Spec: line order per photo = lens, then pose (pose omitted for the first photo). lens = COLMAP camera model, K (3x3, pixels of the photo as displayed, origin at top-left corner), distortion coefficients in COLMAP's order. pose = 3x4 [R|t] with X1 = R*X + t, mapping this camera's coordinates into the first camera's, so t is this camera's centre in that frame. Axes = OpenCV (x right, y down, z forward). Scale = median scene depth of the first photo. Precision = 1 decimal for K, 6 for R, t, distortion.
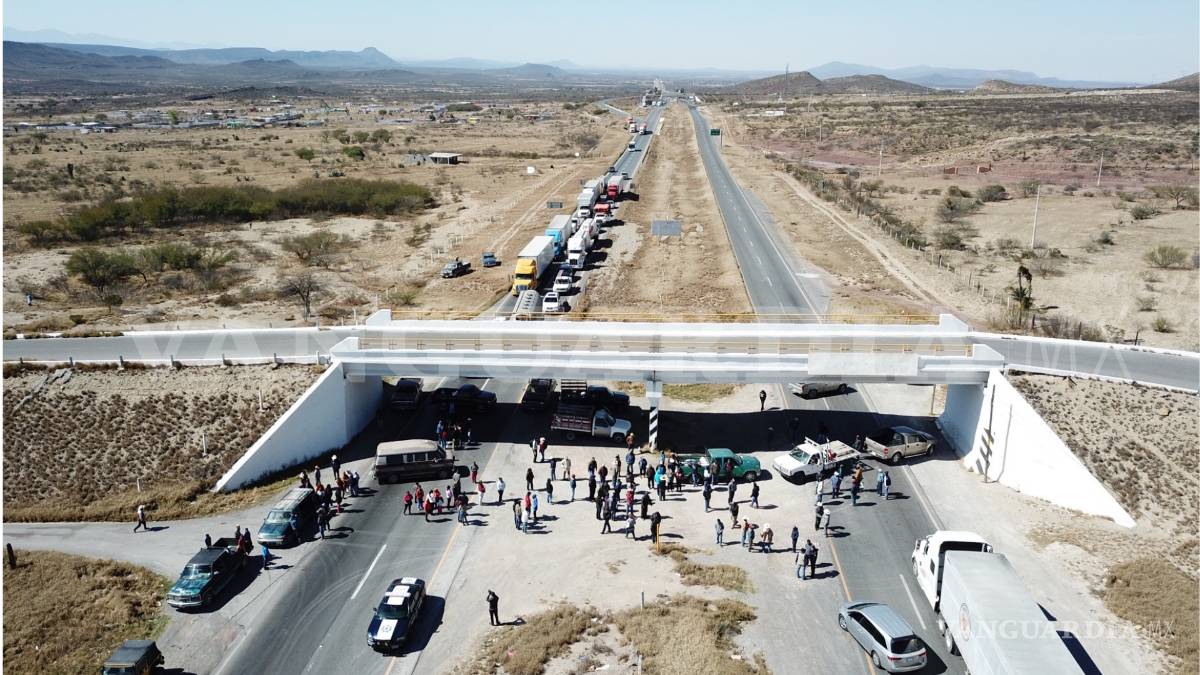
lens RADIAL K [[904.3, 0, 600.0], [0, 904.3, 337.5], [0, 0, 1]] dist [0.071440, -0.086049]
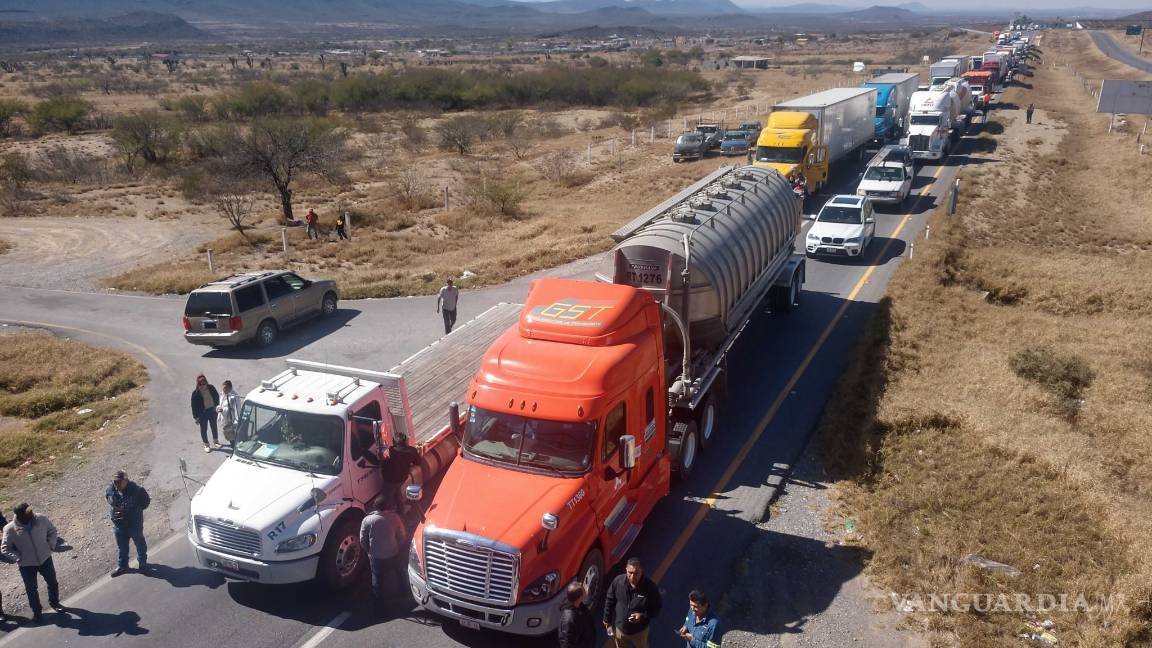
lens RADIAL K [[868.1, 0, 576.0], [0, 868.1, 324.0], [0, 0, 1]] dist [0.071440, -0.086049]
pose [[0.926318, 0.103801, -0.362162, -0.020546], [-0.084205, 0.994020, 0.069526, -0.013887], [0.367213, -0.033908, 0.929519, 0.552042]]
